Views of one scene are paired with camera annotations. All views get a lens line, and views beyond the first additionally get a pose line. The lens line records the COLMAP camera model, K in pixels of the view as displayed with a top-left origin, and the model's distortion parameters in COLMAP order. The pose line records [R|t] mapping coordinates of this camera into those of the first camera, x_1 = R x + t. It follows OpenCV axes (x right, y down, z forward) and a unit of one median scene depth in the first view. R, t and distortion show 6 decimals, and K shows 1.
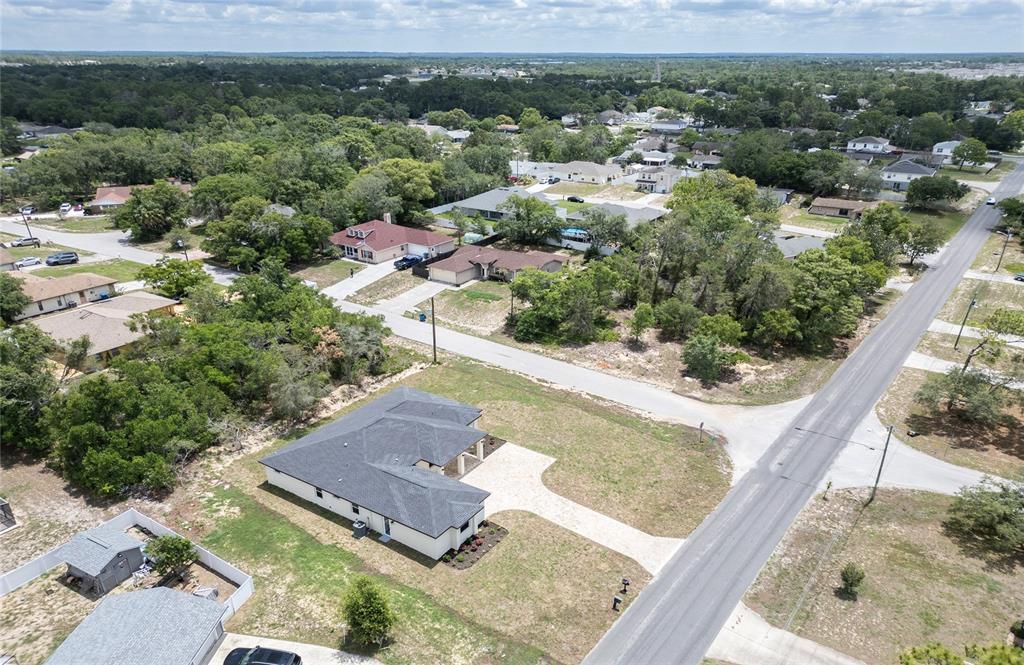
lens RADIAL K [[730.4, 0, 512.0], [0, 730.4, 332.5], [0, 0, 1]] dist [0.069040, -0.083156]
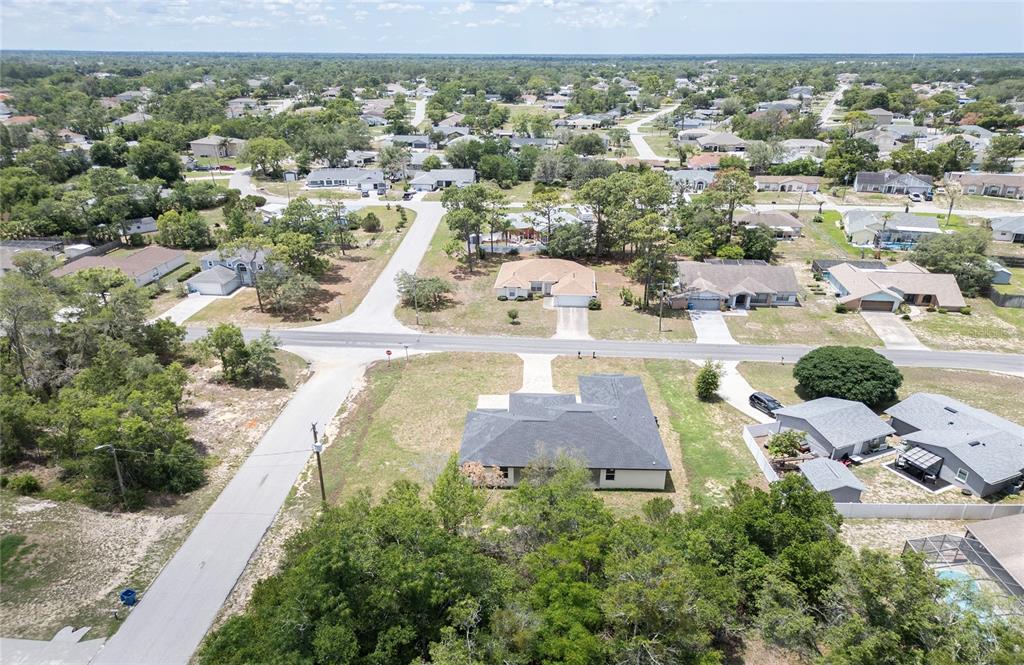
lens RADIAL K [[730.4, 0, 512.0], [0, 730.4, 332.5], [0, 0, 1]] dist [0.069040, -0.083156]
pose [[-0.530324, -0.303396, 0.791649, -0.736571], [0.293623, 0.810253, 0.507223, -0.419406], [-0.795325, 0.501439, -0.340612, 1.081449]]
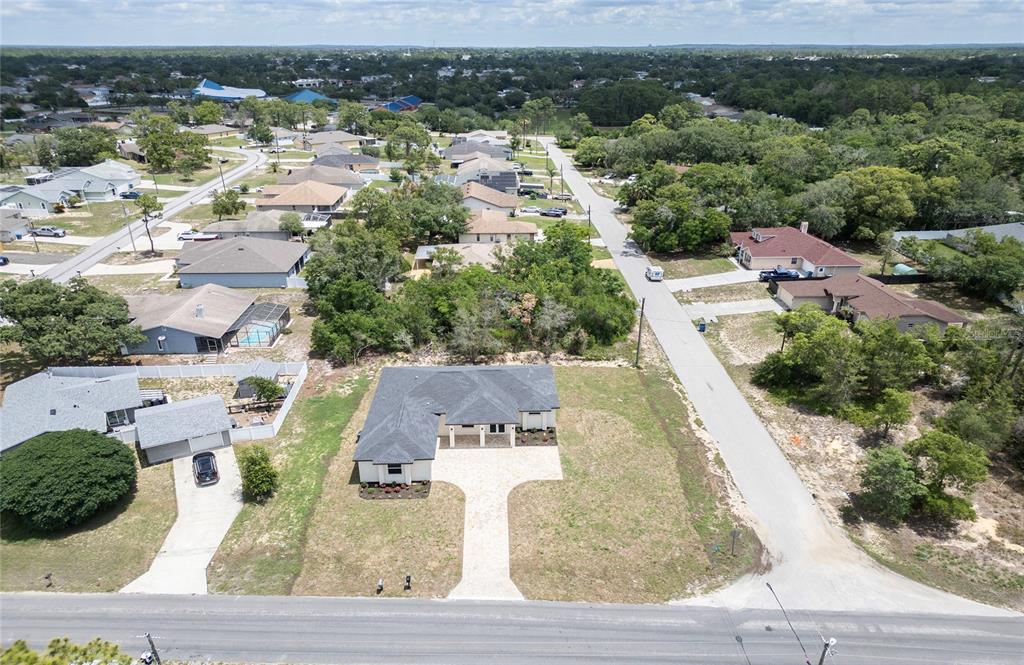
lens RADIAL K [[736.4, 0, 509.0], [0, 736.4, 314.8], [0, 0, 1]] dist [0.098316, -0.172714]
pose [[0.575327, 0.274775, -0.770388, 0.569754], [-0.286190, 0.949971, 0.125100, -0.103476], [0.766221, 0.148503, 0.625182, 0.265356]]
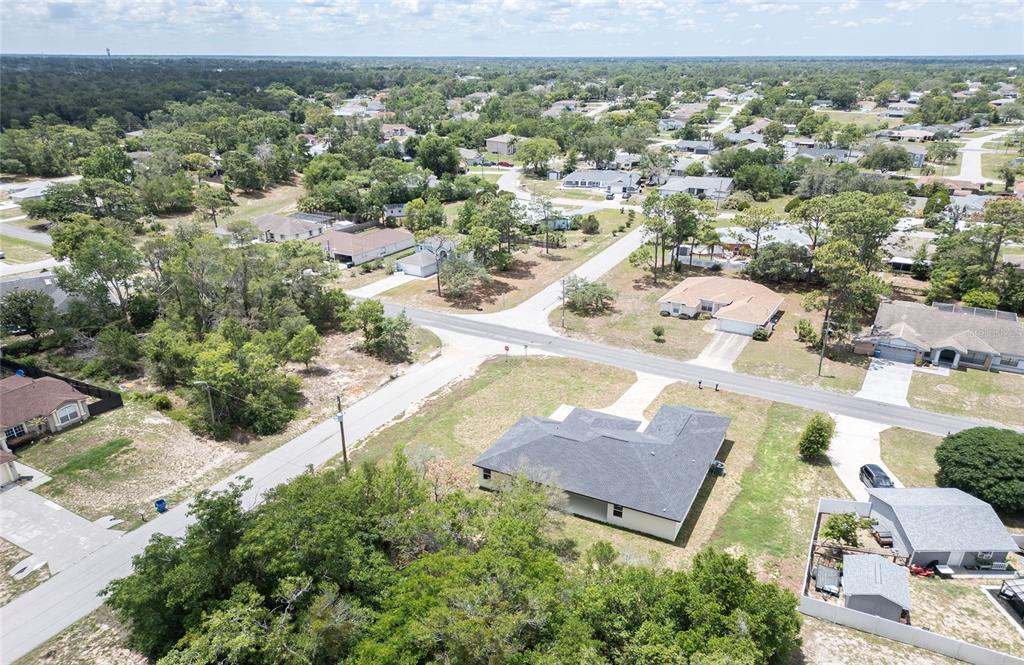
lens RADIAL K [[730.4, 0, 512.0], [0, 730.4, 332.5], [0, 0, 1]] dist [0.069040, -0.083156]
pose [[-0.114147, -0.350441, 0.929603, -0.819404], [0.346952, 0.862740, 0.367838, -0.325607], [-0.930911, 0.364515, 0.023107, 0.826945]]
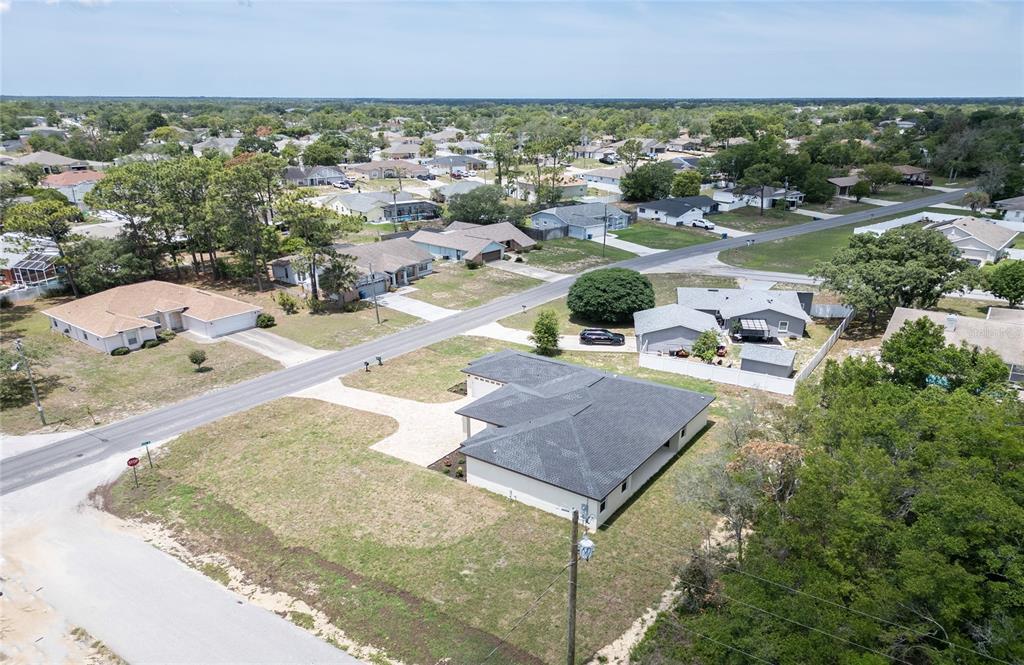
lens RADIAL K [[730.4, 0, 512.0], [0, 730.4, 332.5], [0, 0, 1]] dist [0.069040, -0.083156]
pose [[-0.999662, -0.011334, 0.023418, -0.088904], [0.005560, 0.786233, 0.617906, -0.332979], [-0.025416, 0.617827, -0.785903, 1.260178]]
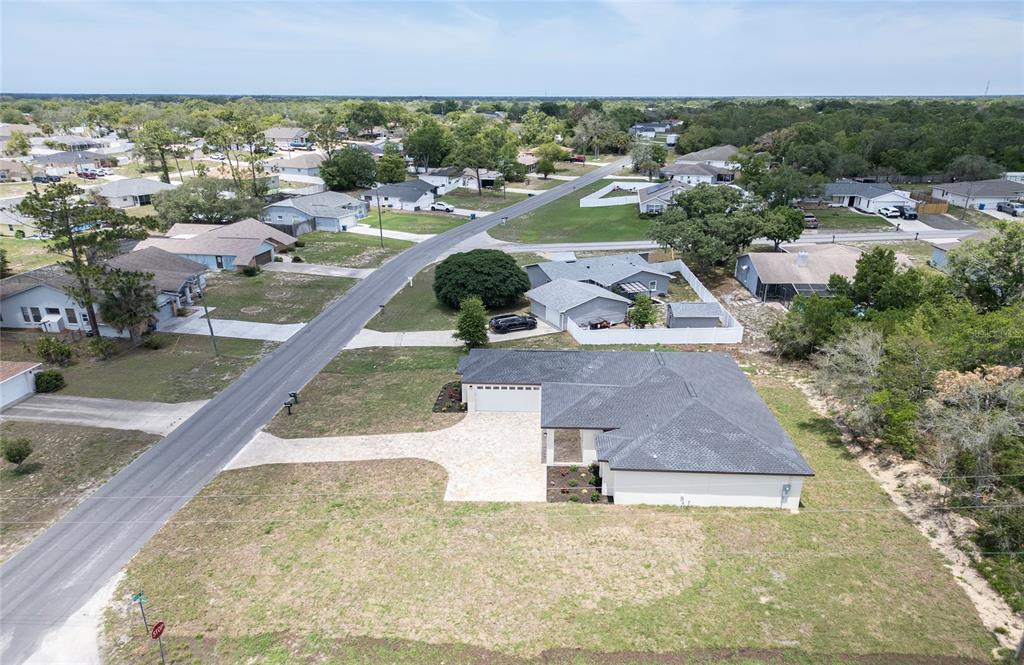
lens RADIAL K [[730.4, 0, 512.0], [0, 730.4, 332.5], [0, 0, 1]] dist [0.069040, -0.083156]
pose [[-0.858825, 0.153422, -0.488754, 0.230633], [-0.182749, 0.799560, 0.572107, -0.229612], [0.478562, 0.580660, -0.658644, 1.095491]]
